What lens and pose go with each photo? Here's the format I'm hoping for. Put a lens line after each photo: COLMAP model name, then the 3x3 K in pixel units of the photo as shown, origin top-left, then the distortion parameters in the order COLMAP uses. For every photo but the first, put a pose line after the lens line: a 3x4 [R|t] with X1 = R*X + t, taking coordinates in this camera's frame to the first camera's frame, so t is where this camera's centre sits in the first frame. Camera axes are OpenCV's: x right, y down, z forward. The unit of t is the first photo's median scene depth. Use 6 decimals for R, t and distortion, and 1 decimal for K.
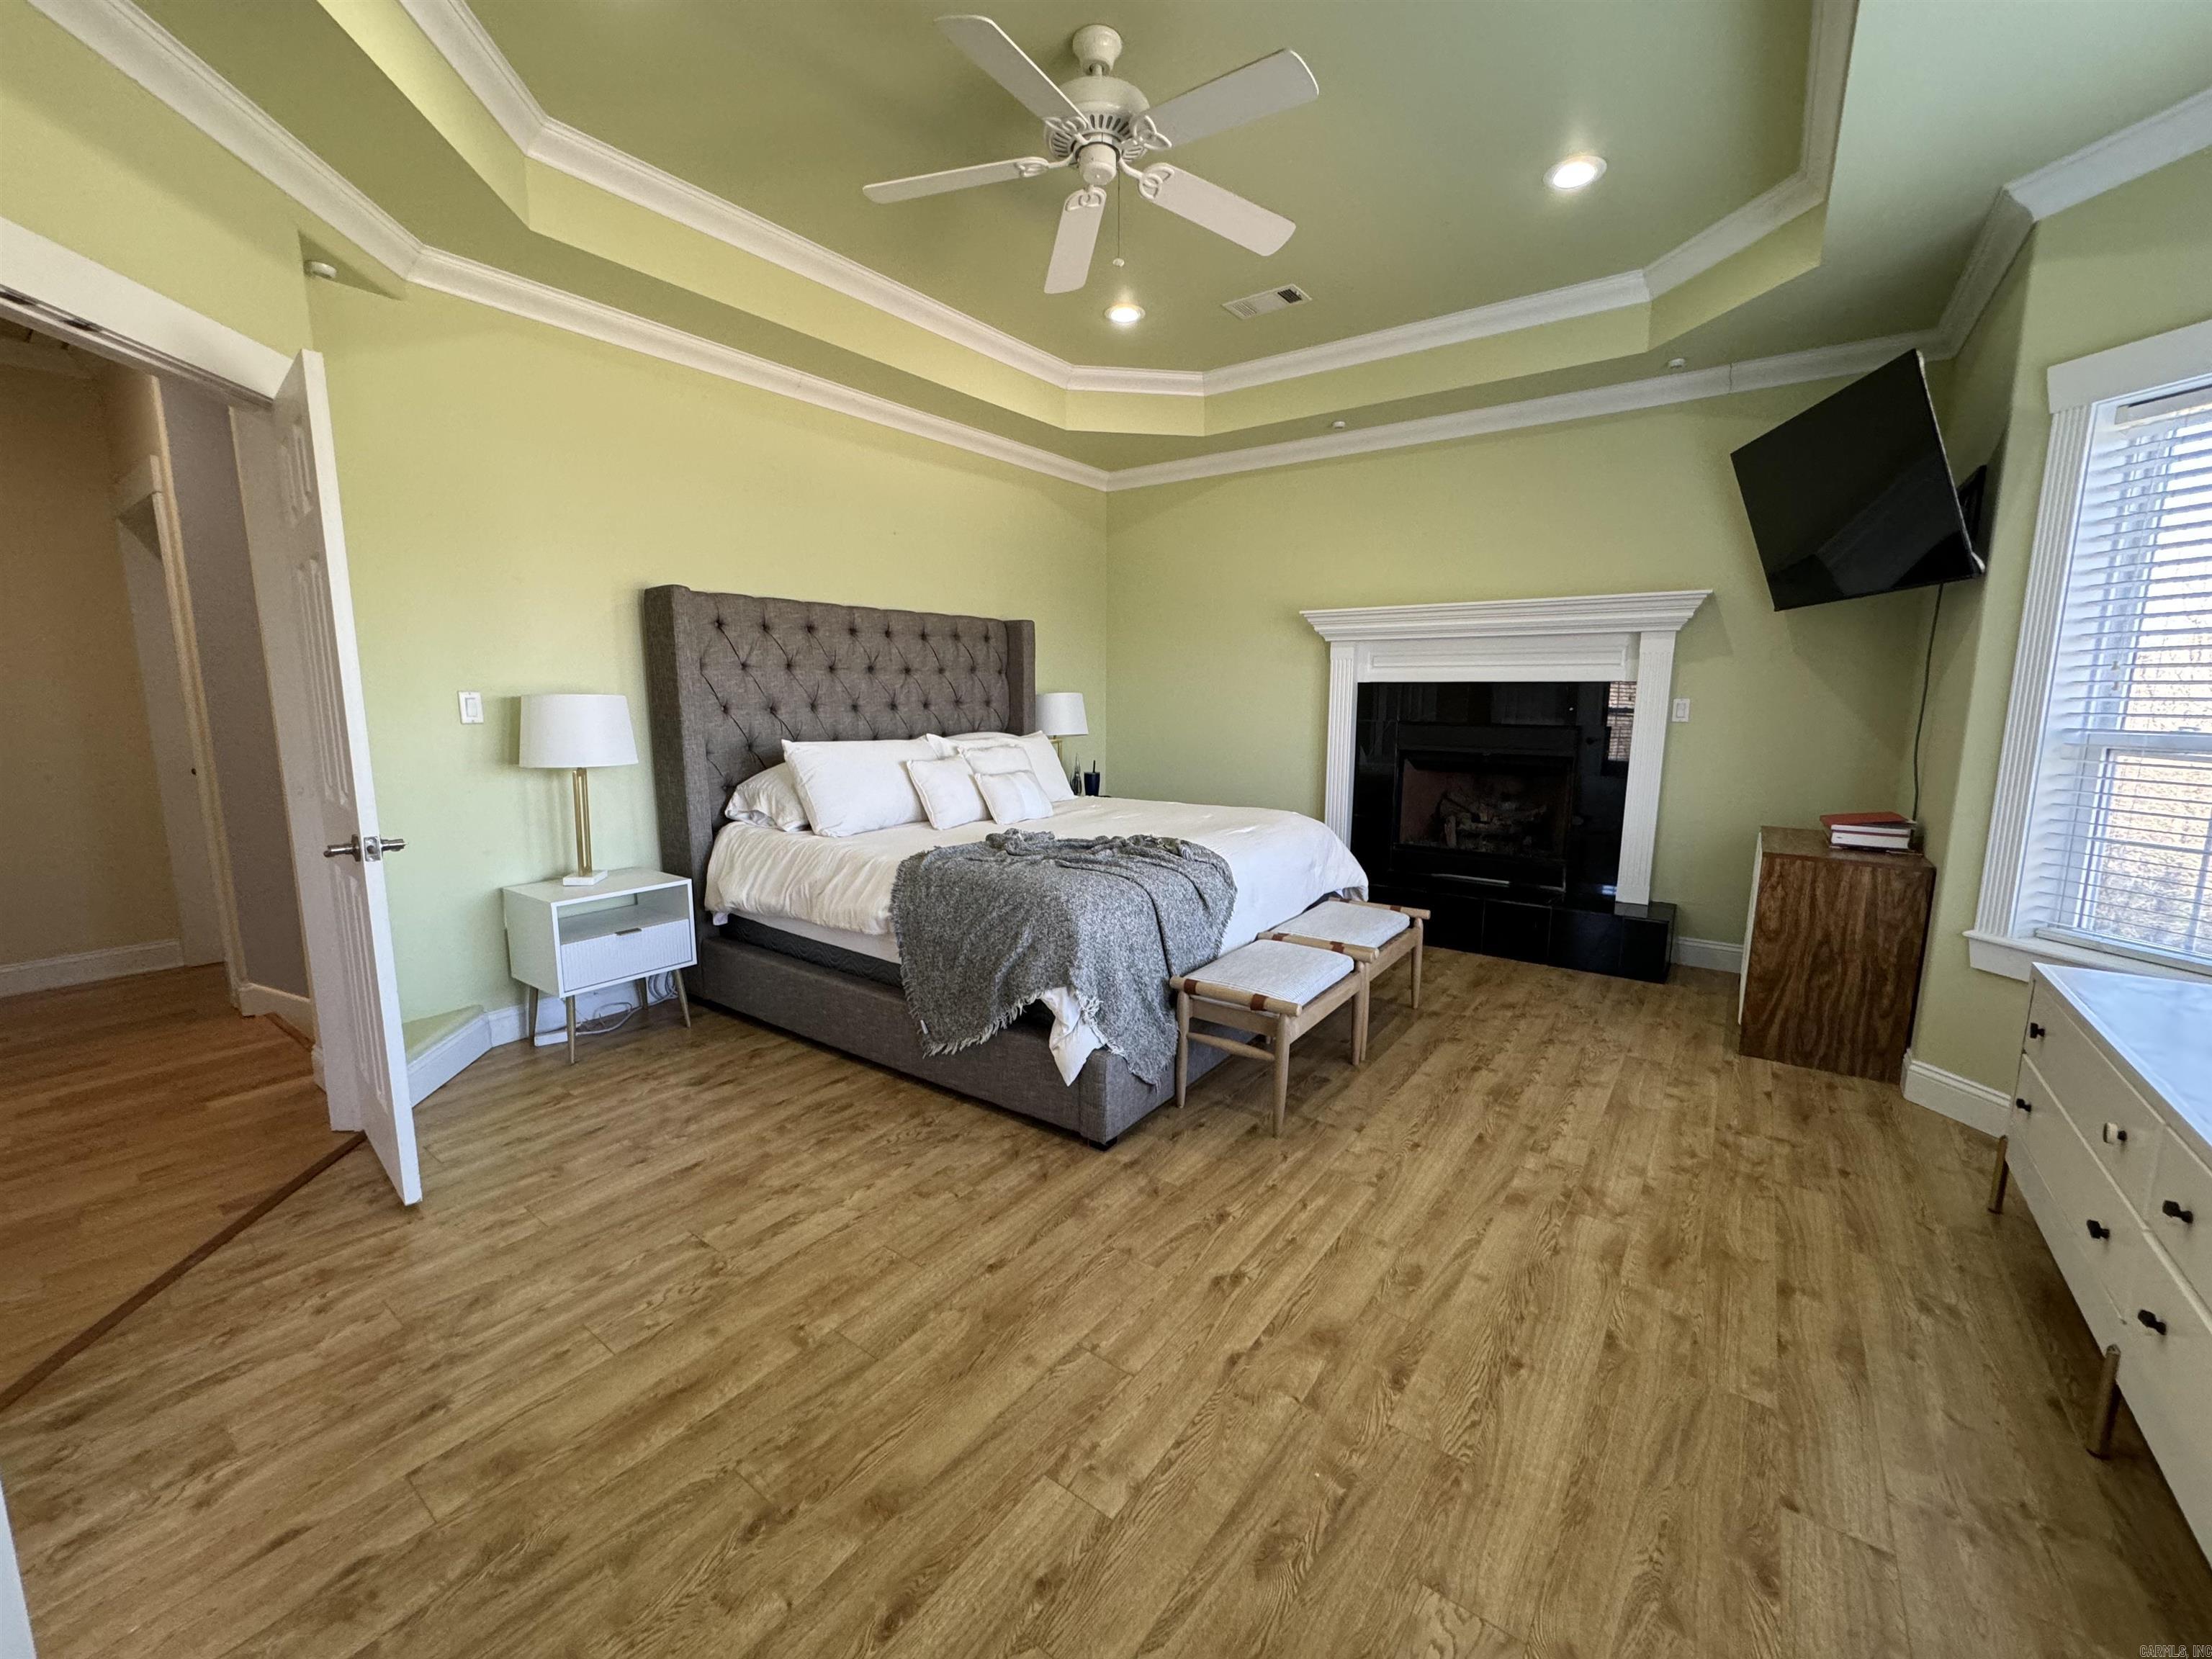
lens RADIAL K [[884.6, 0, 1106.0], [0, 884.6, 829.5], [0, 0, 1]] dist [0.000185, -0.000114]
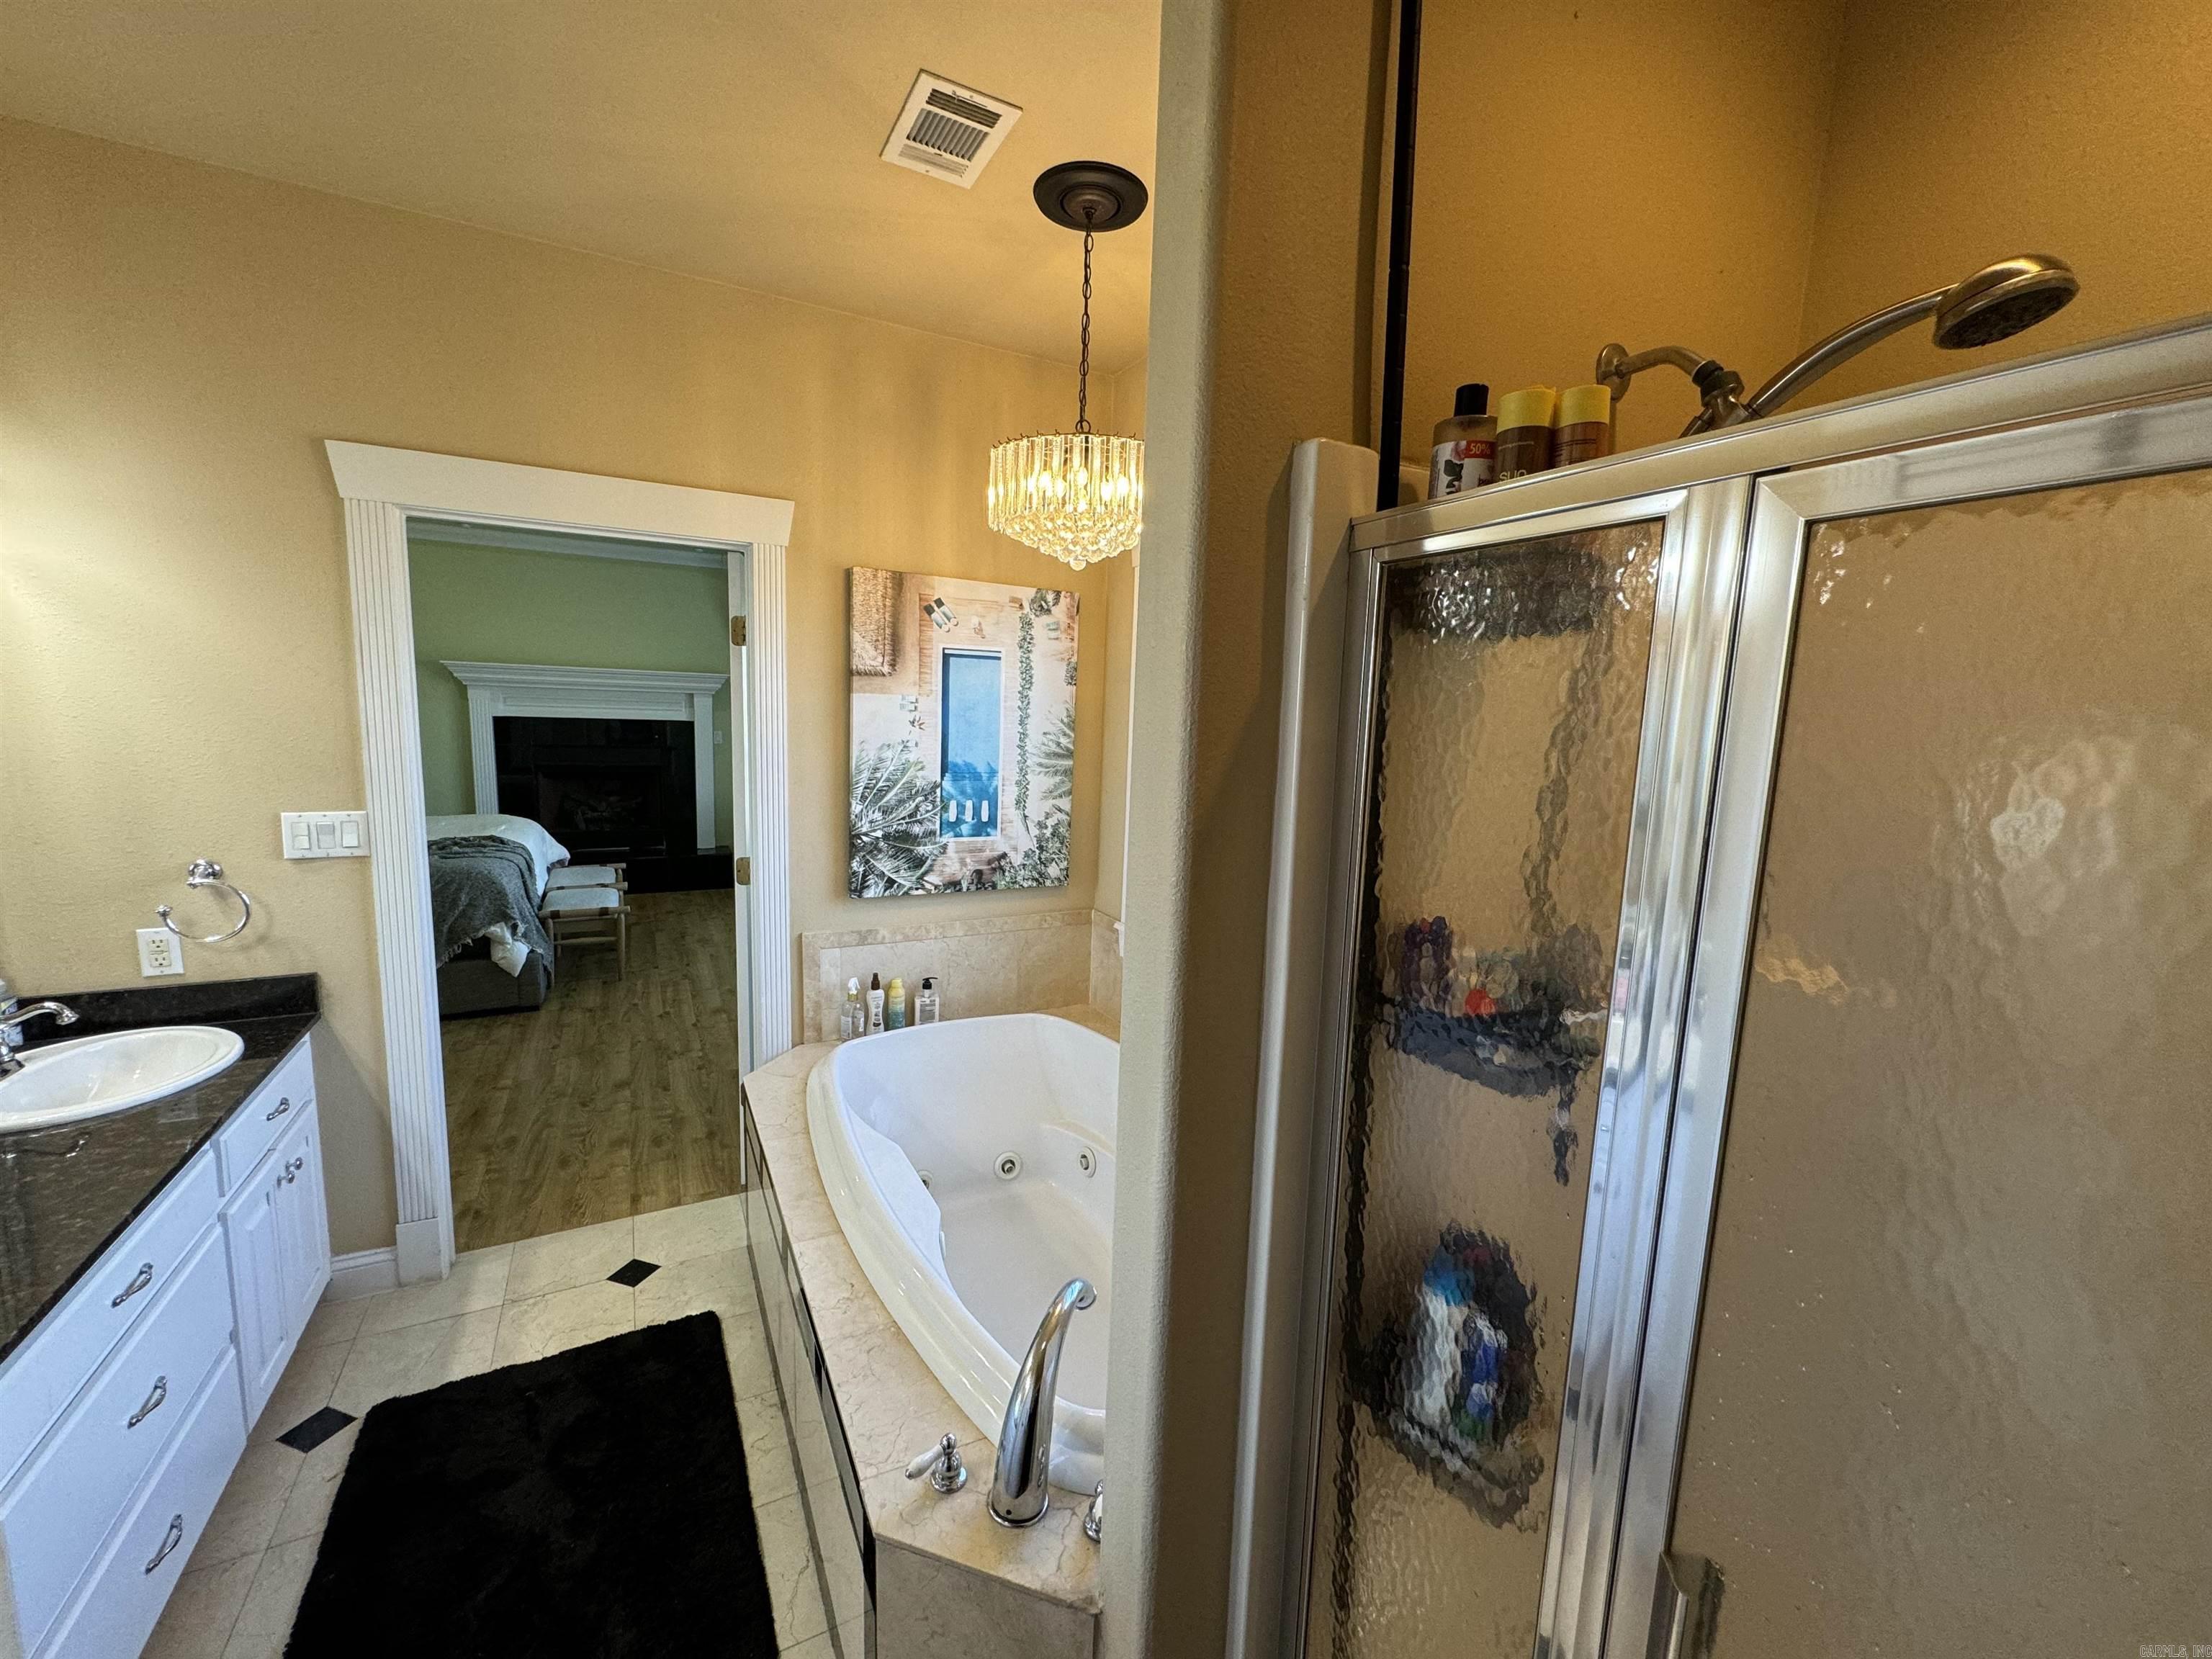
lens RADIAL K [[884.6, 0, 1106.0], [0, 884.6, 829.5], [0, 0, 1]] dist [0.000185, -0.000114]
pose [[0.429906, -0.110267, 0.896115, -1.024011], [0.098827, 0.992298, 0.074690, -0.010030], [-0.897449, 0.056451, 0.437492, -0.774773]]
